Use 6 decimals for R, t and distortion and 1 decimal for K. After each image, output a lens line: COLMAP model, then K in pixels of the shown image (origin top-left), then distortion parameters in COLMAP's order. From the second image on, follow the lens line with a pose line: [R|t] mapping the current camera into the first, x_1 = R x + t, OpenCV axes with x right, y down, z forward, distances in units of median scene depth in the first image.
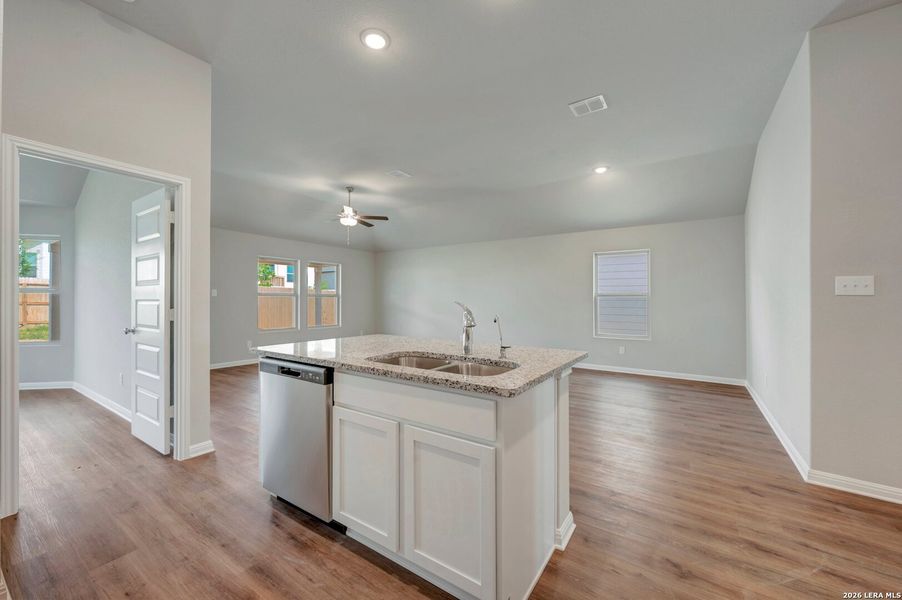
lens RADIAL K [[351.9, 0, 453.3], [0, 351.9, 299.8], [0, 0, 1]] dist [0.000284, 0.000058]
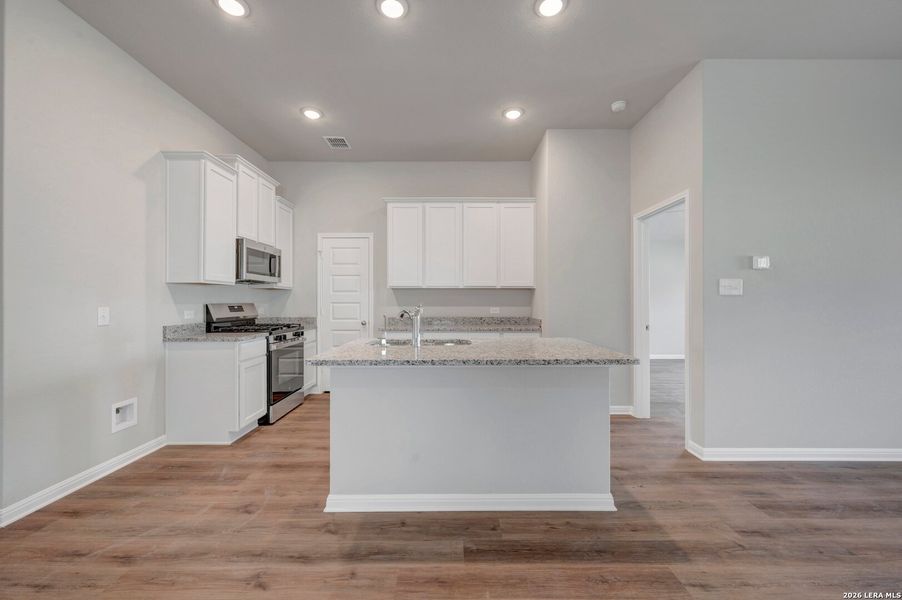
lens RADIAL K [[354.3, 0, 452.1], [0, 354.3, 300.4], [0, 0, 1]] dist [-0.000645, 0.000237]
pose [[-0.832006, -0.006885, -0.554724, 0.220188], [-0.004008, 0.999971, -0.006401, 0.000605], [0.554752, -0.003103, -0.832010, 0.758825]]
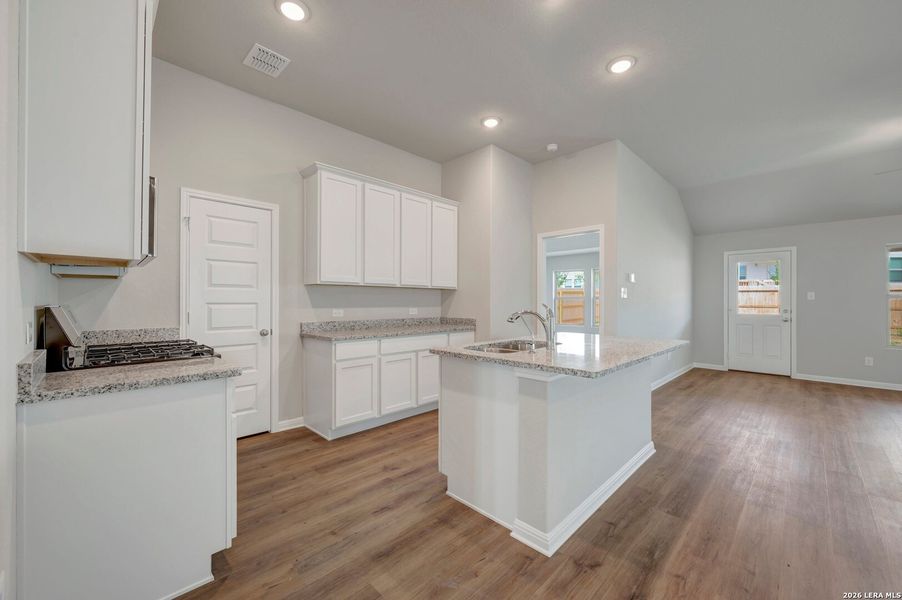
lens RADIAL K [[356.5, 0, 452.8], [0, 356.5, 301.4], [0, 0, 1]] dist [-0.001701, 0.000113]
pose [[-0.193623, -0.008260, -0.981041, 0.456229], [-0.001956, 0.999966, -0.008033, 0.002670], [0.981074, 0.000364, -0.193633, 0.328901]]
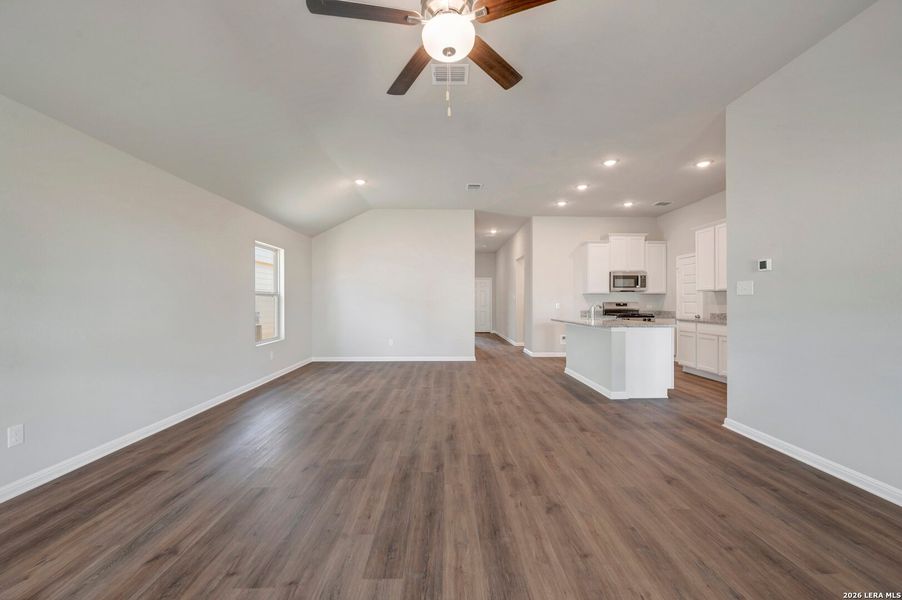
lens RADIAL K [[351.9, 0, 453.3], [0, 351.9, 299.8], [0, 0, 1]] dist [0.000284, 0.000058]
pose [[-0.574356, -0.001601, 0.818604, -0.616356], [-0.004266, 0.999990, -0.001038, -0.001207], [-0.818594, -0.004089, -0.574358, 1.312736]]
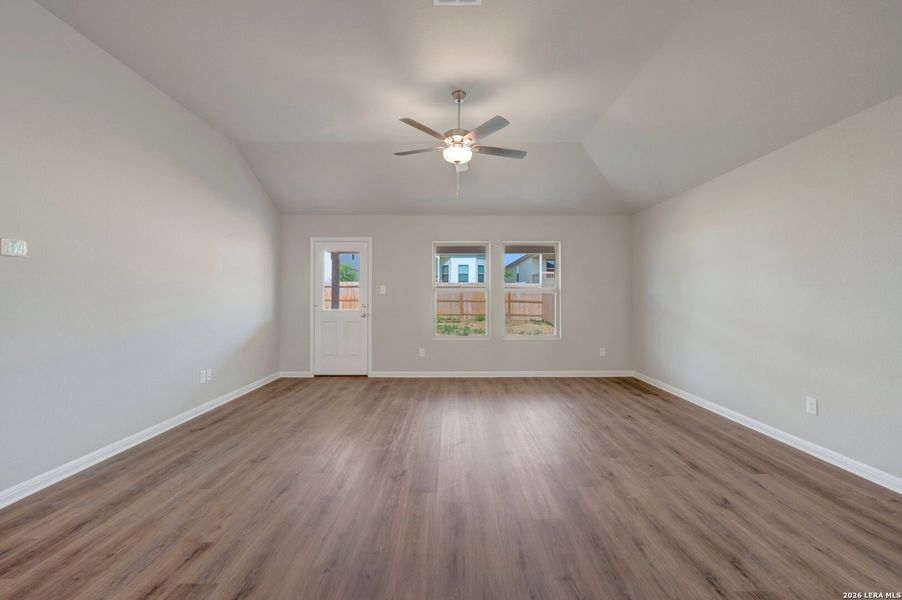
lens RADIAL K [[357.2, 0, 454.1], [0, 357.2, 293.1], [0, 0, 1]] dist [-0.001648, -0.000129]
pose [[0.561448, -0.015350, -0.827370, 0.173650], [0.007605, 0.999881, -0.013390, 0.000692], [0.827477, 0.001225, 0.561498, 0.766667]]
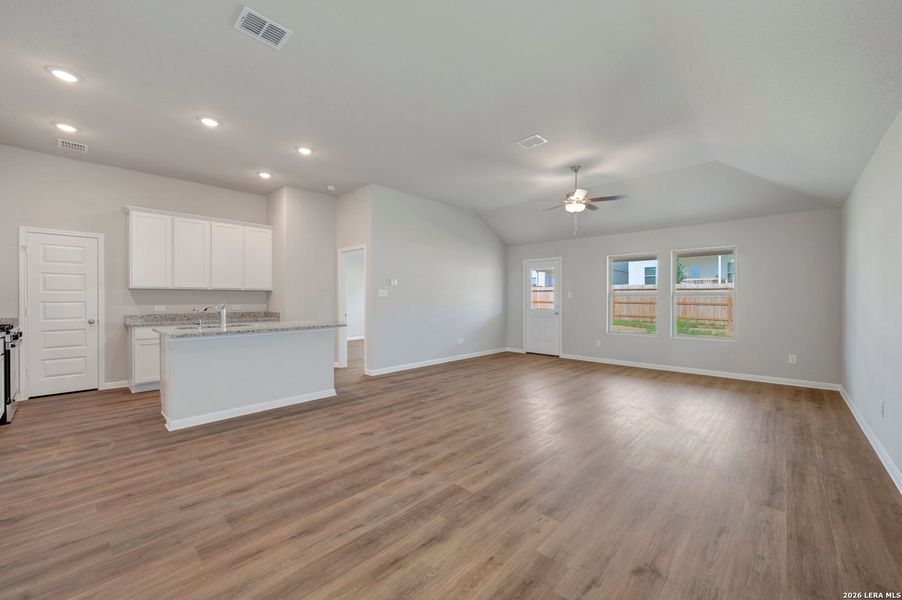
lens RADIAL K [[356.5, 0, 452.8], [0, 356.5, 301.4], [0, 0, 1]] dist [-0.001701, 0.000113]
pose [[-0.163798, -0.000623, -0.986494, 0.660309], [0.001567, 0.999998, -0.000892, 0.003254], [0.986493, -0.001692, -0.163797, 0.954069]]
